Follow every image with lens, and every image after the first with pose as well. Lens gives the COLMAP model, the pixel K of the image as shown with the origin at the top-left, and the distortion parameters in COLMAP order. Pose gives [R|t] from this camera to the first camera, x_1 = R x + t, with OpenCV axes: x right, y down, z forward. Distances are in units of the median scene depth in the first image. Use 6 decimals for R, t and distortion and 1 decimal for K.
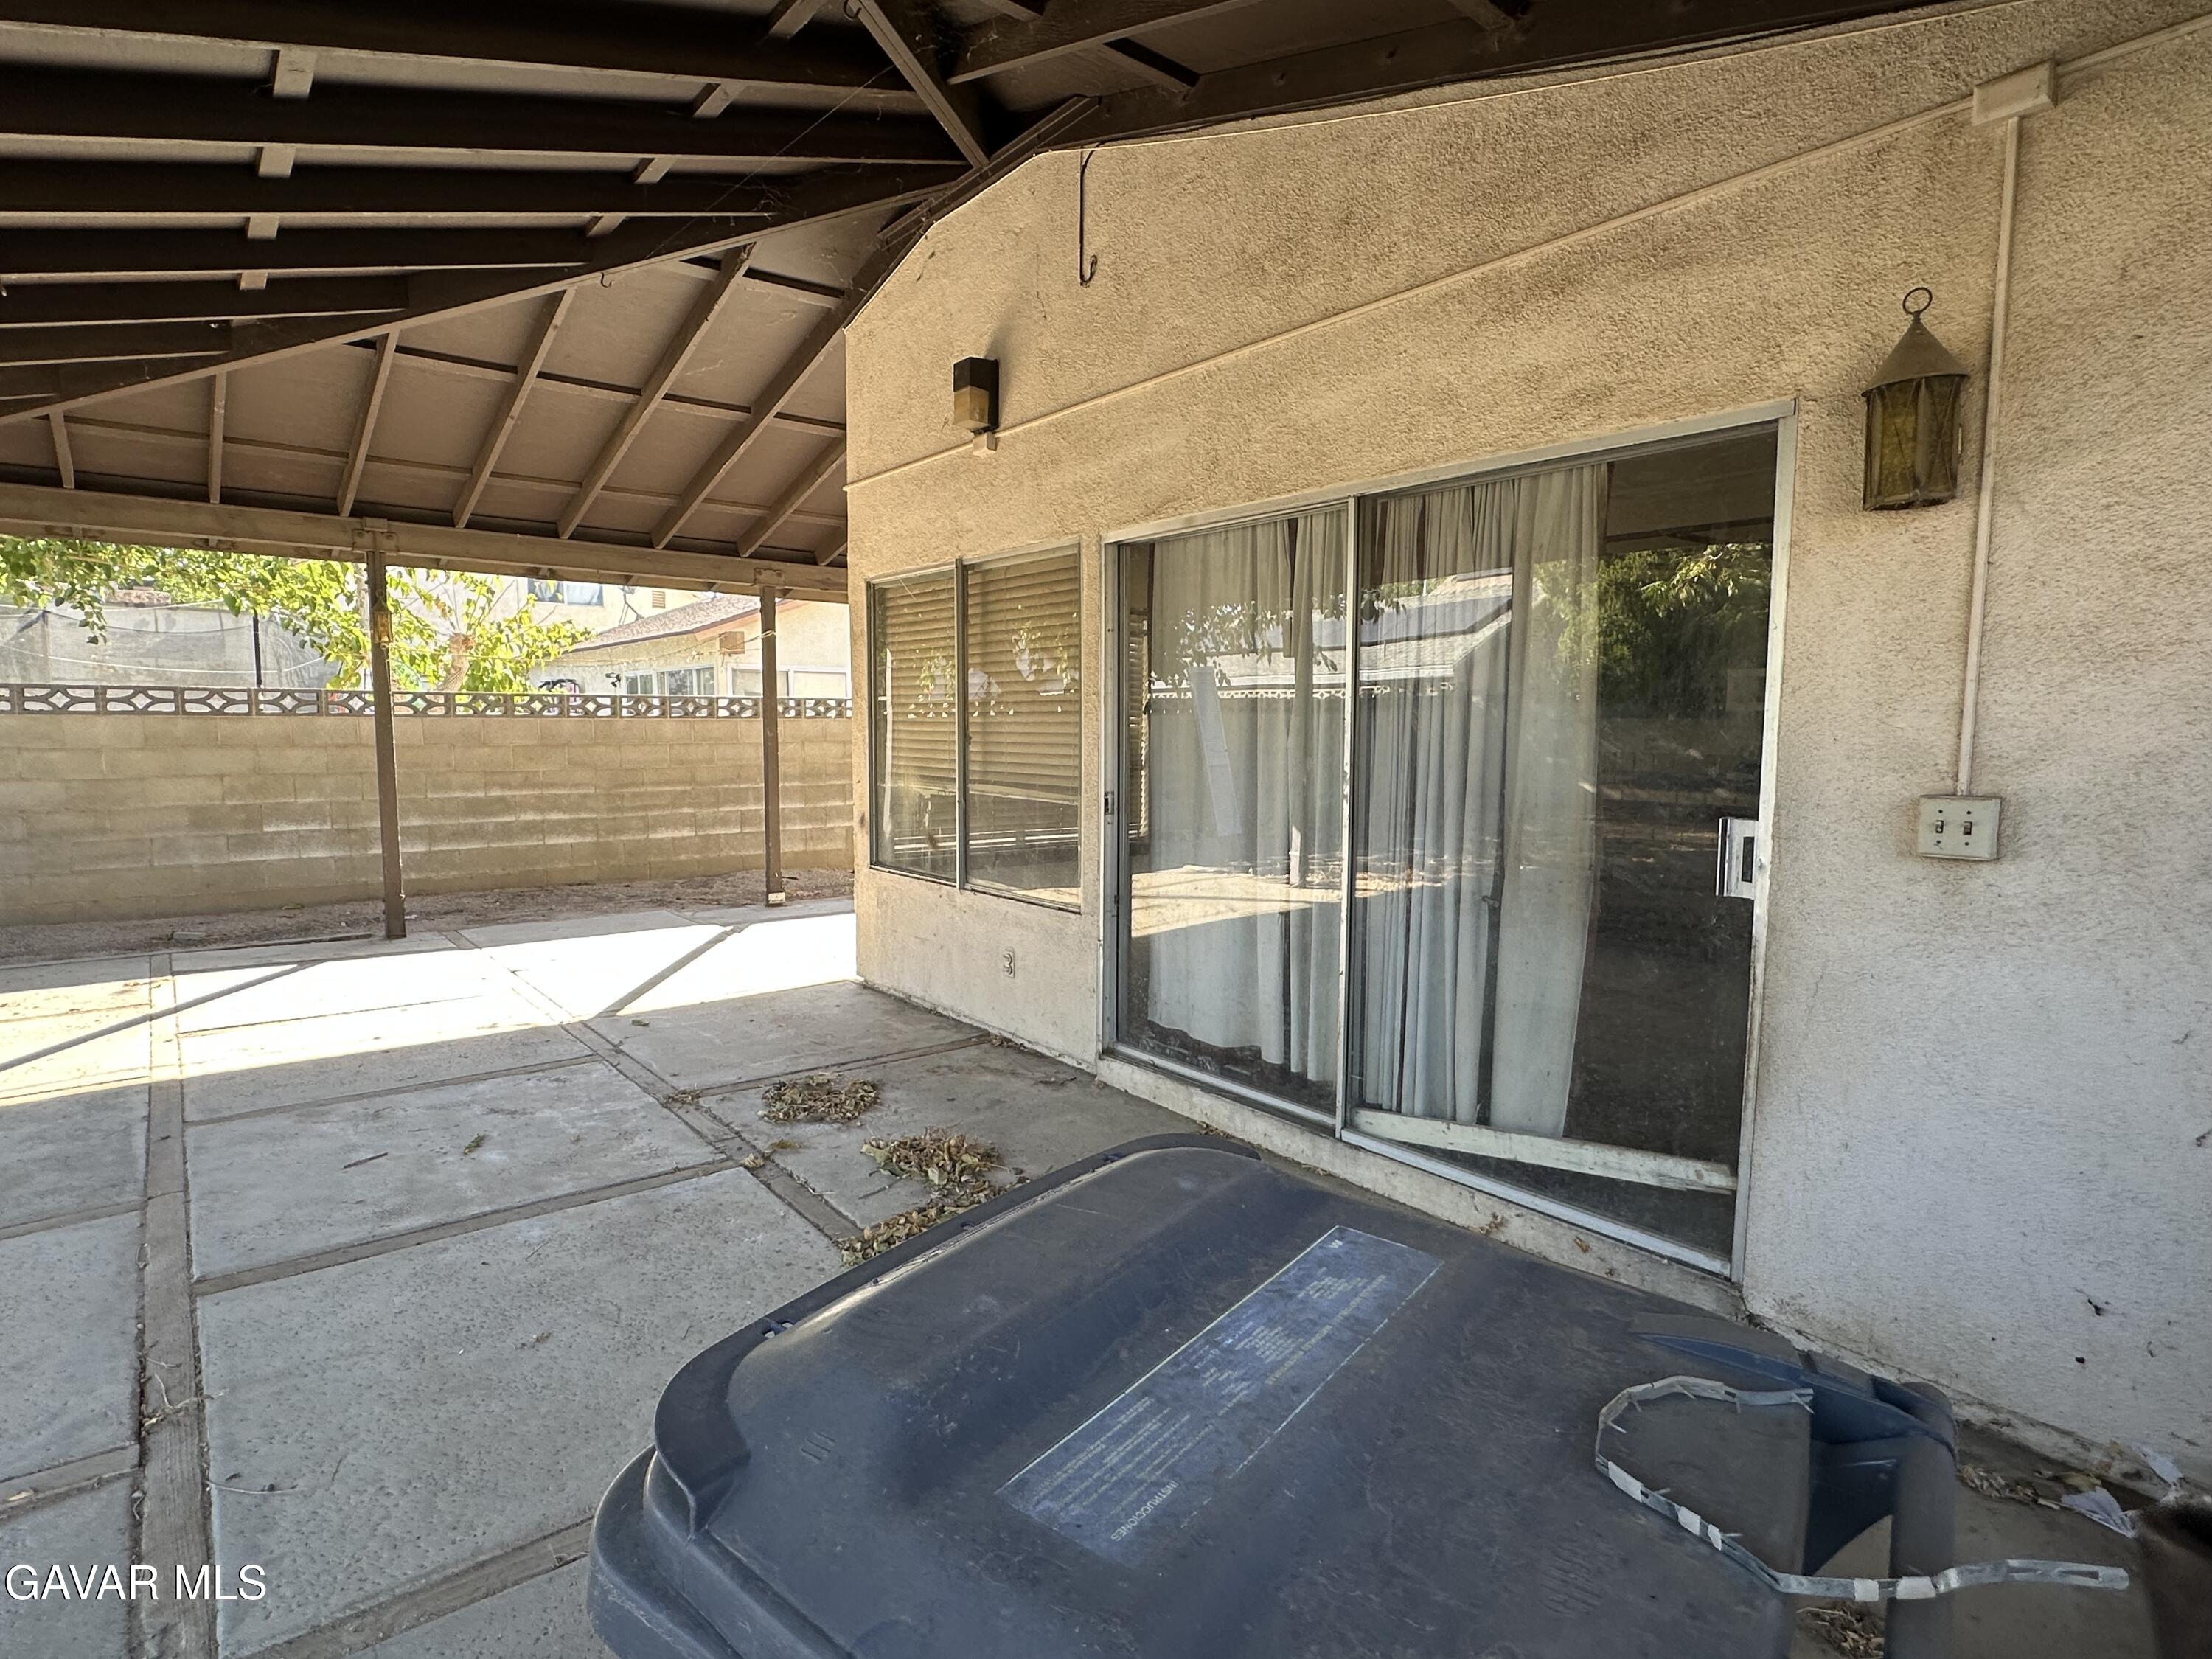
lens RADIAL K [[1146.6, 0, 1109.4], [0, 1146.6, 832.3], [0, 0, 1]] dist [-0.001641, 0.000333]
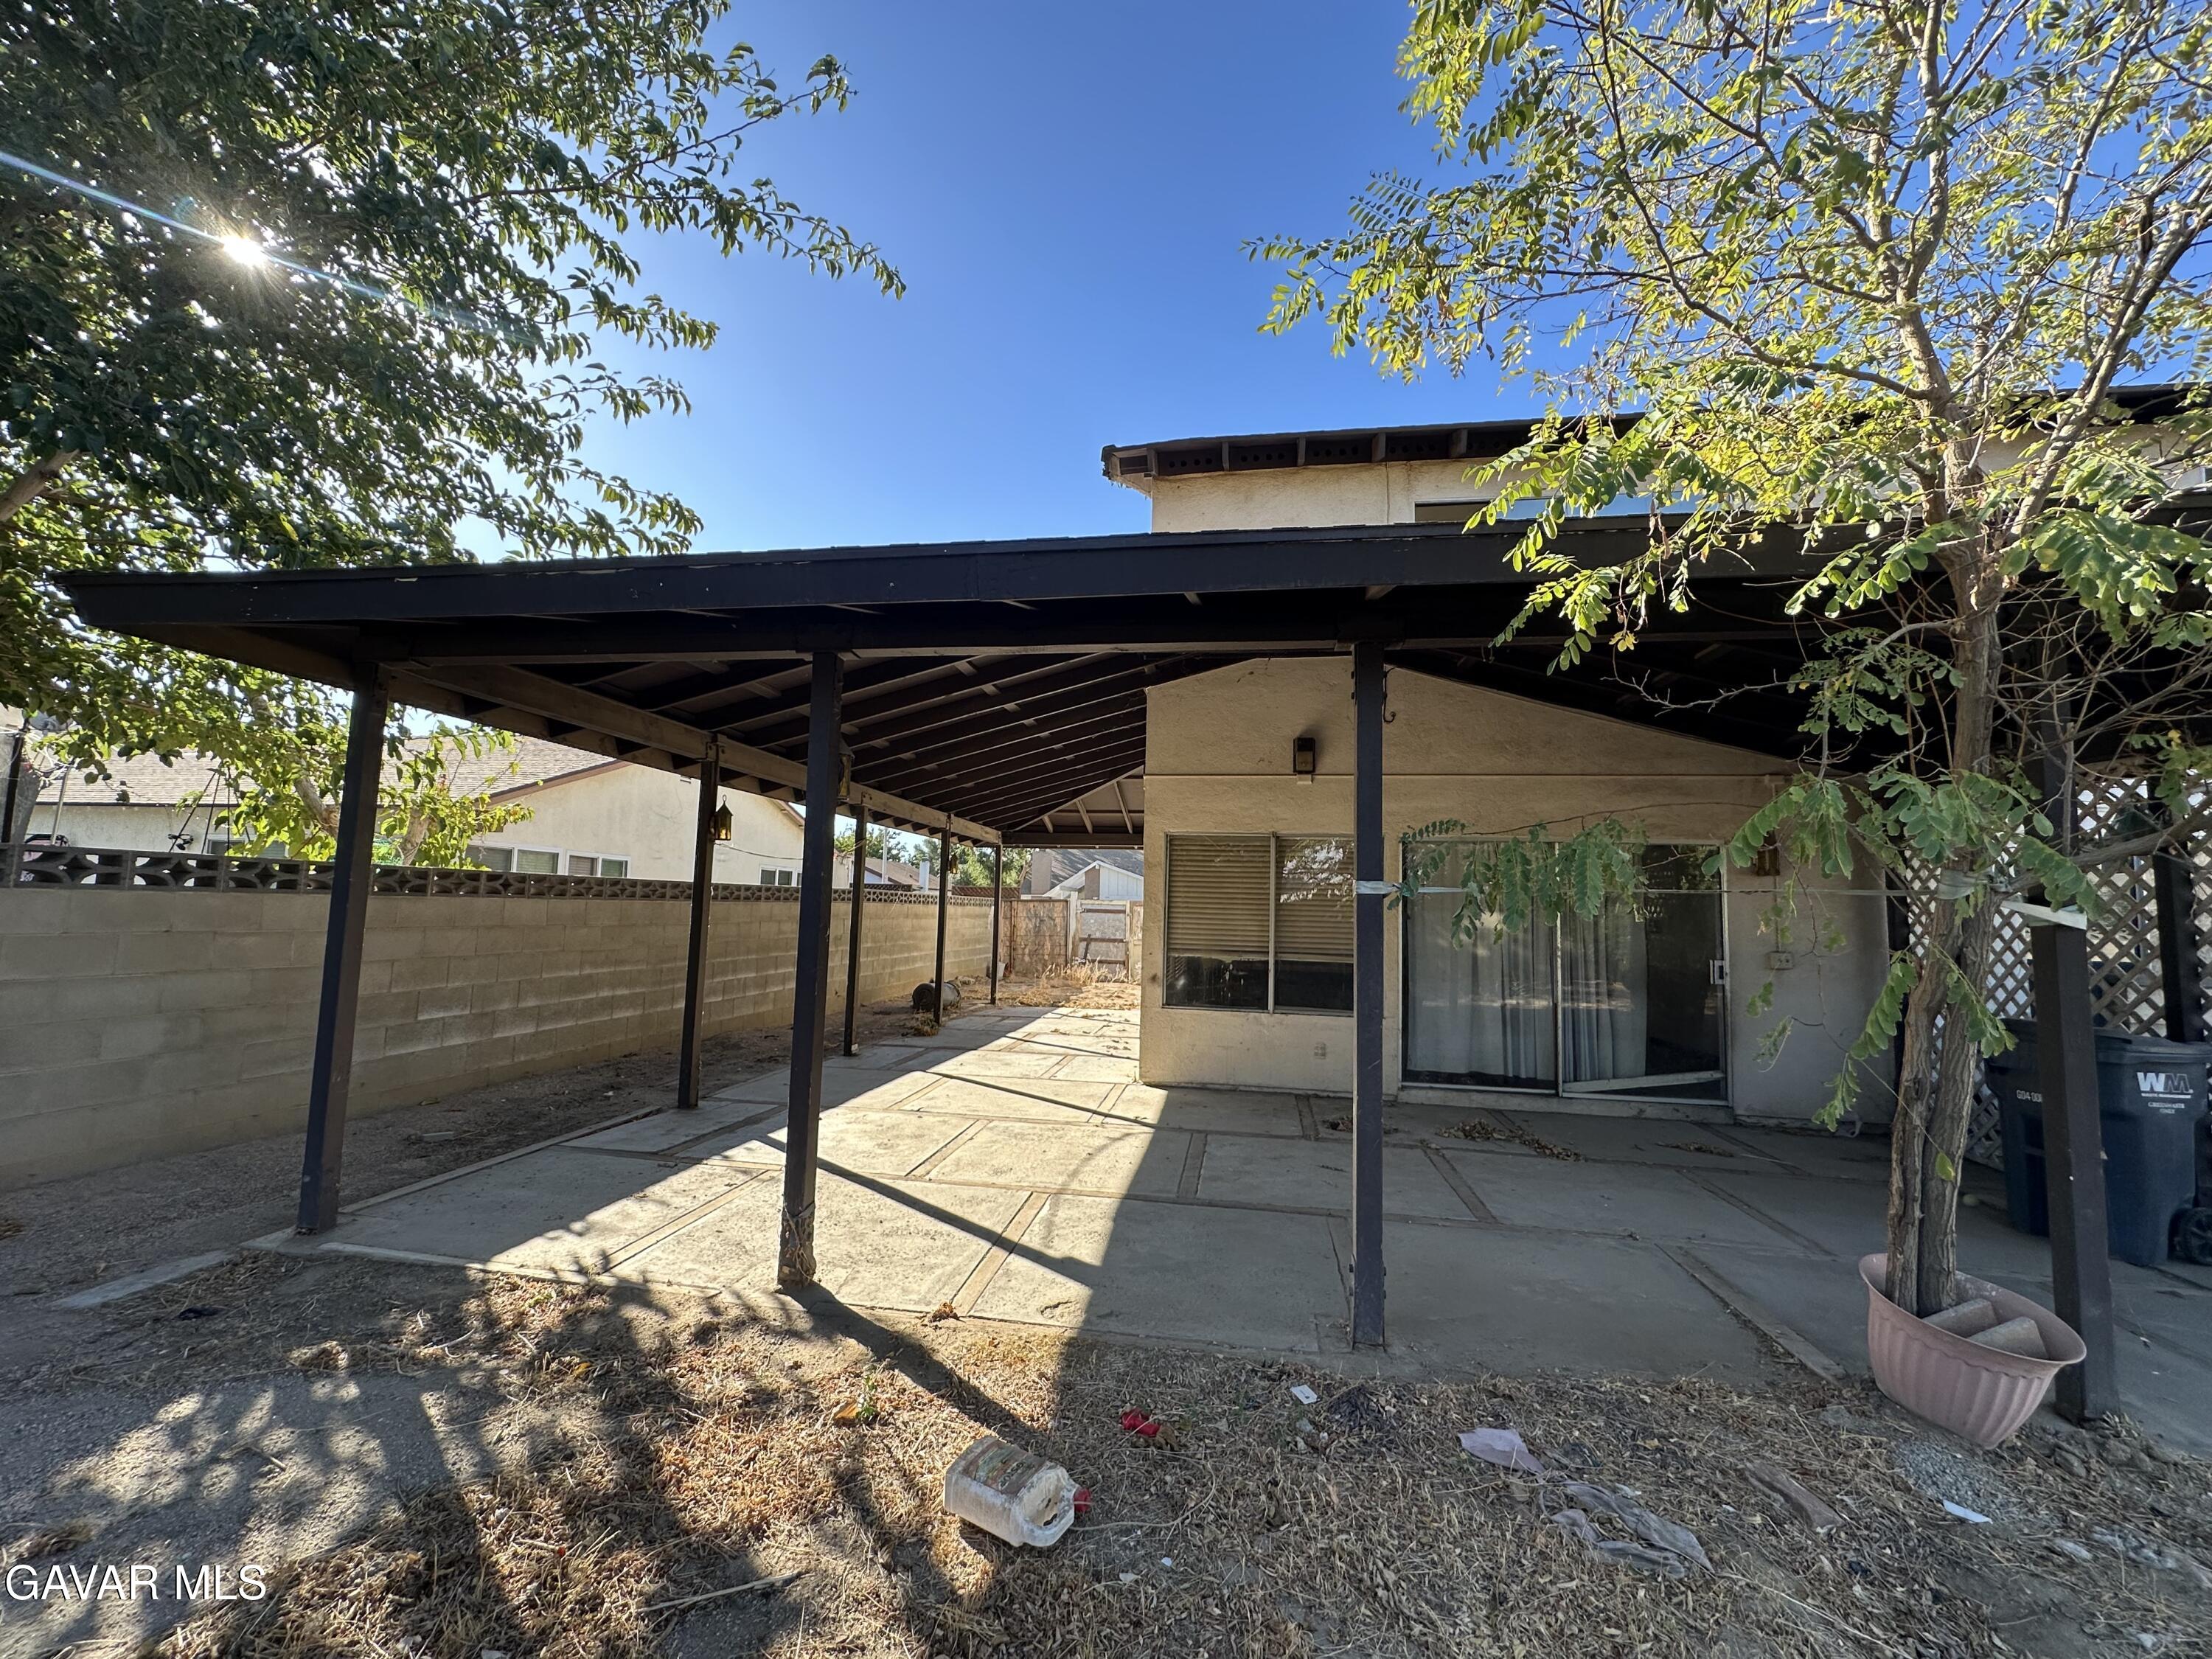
lens RADIAL K [[884.1, 0, 1104.6], [0, 884.1, 826.4], [0, 0, 1]] dist [-0.001738, 0.000768]
pose [[0.745143, 0.075751, 0.662589, -1.466828], [0.040693, 0.986512, -0.158547, -0.035343], [-0.665662, 0.145103, 0.732010, 0.145849]]
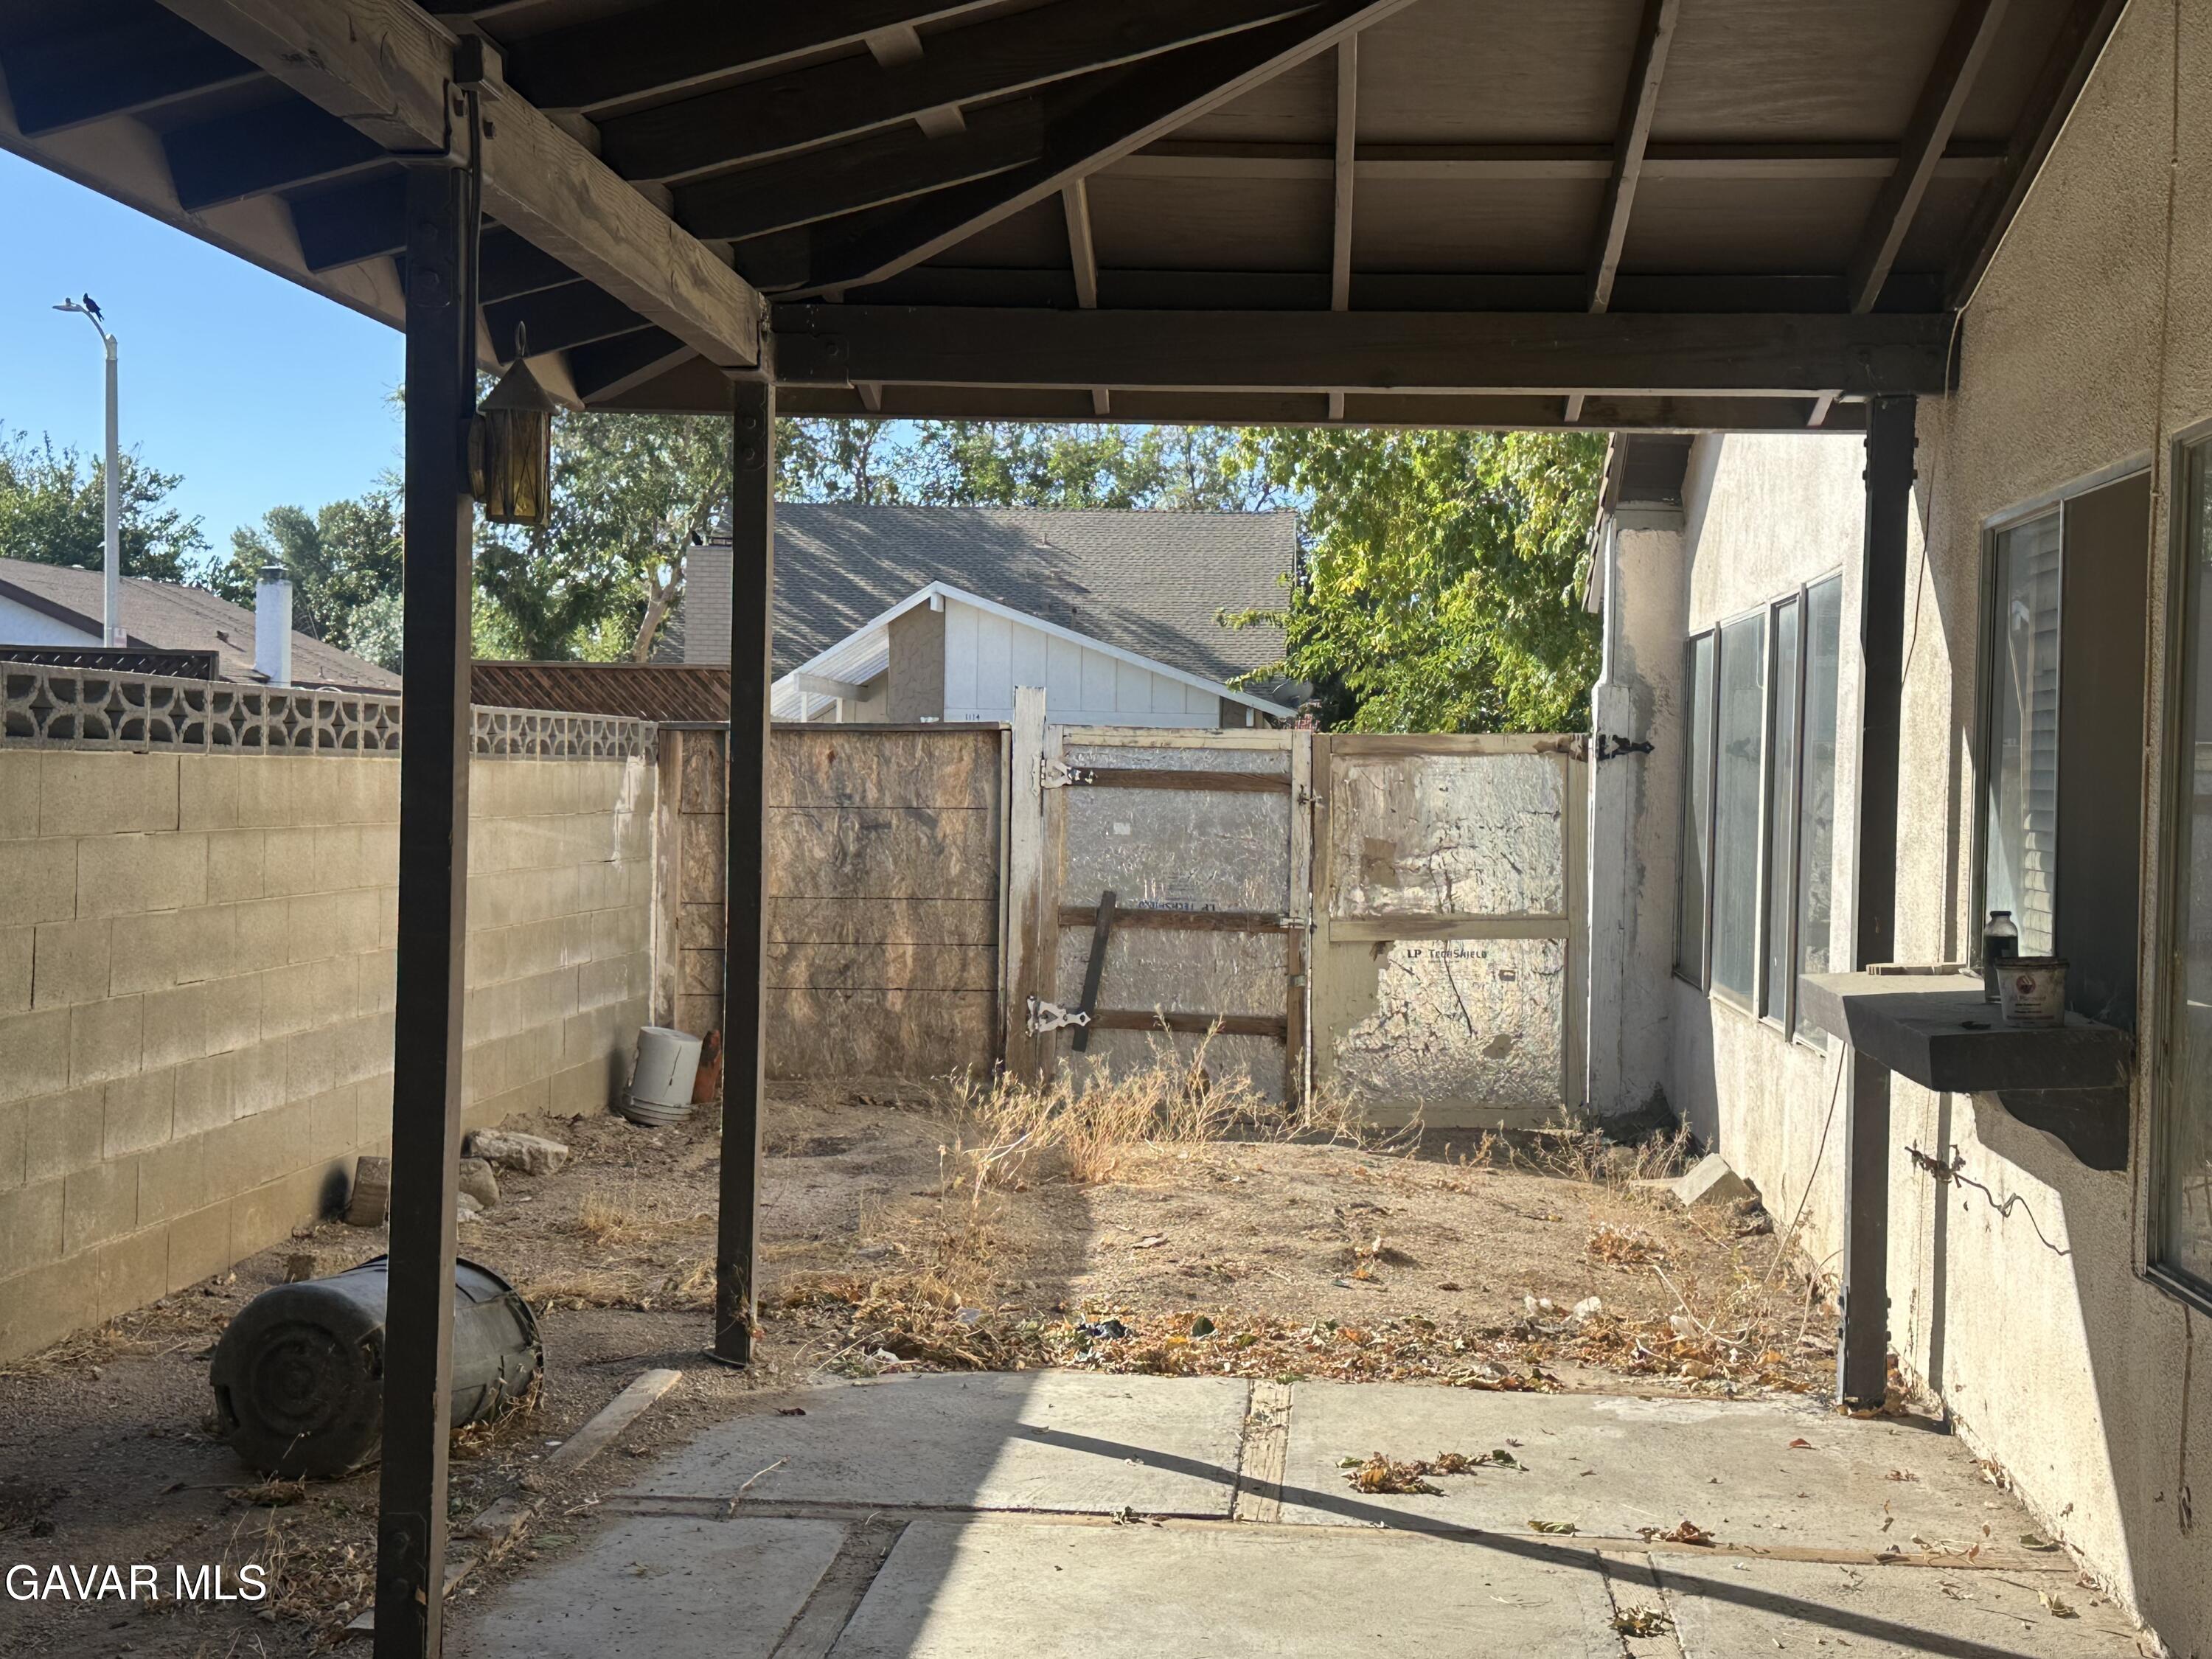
lens RADIAL K [[2888.3, 0, 1109.3], [0, 2888.3, 827.6], [0, 0, 1]] dist [0.169622, 0.000000]
pose [[0.691932, -0.005849, 0.721939, -0.762865], [0.048000, 0.998127, -0.037918, -0.152649], [-0.720365, 0.060890, 0.690917, 1.363605]]
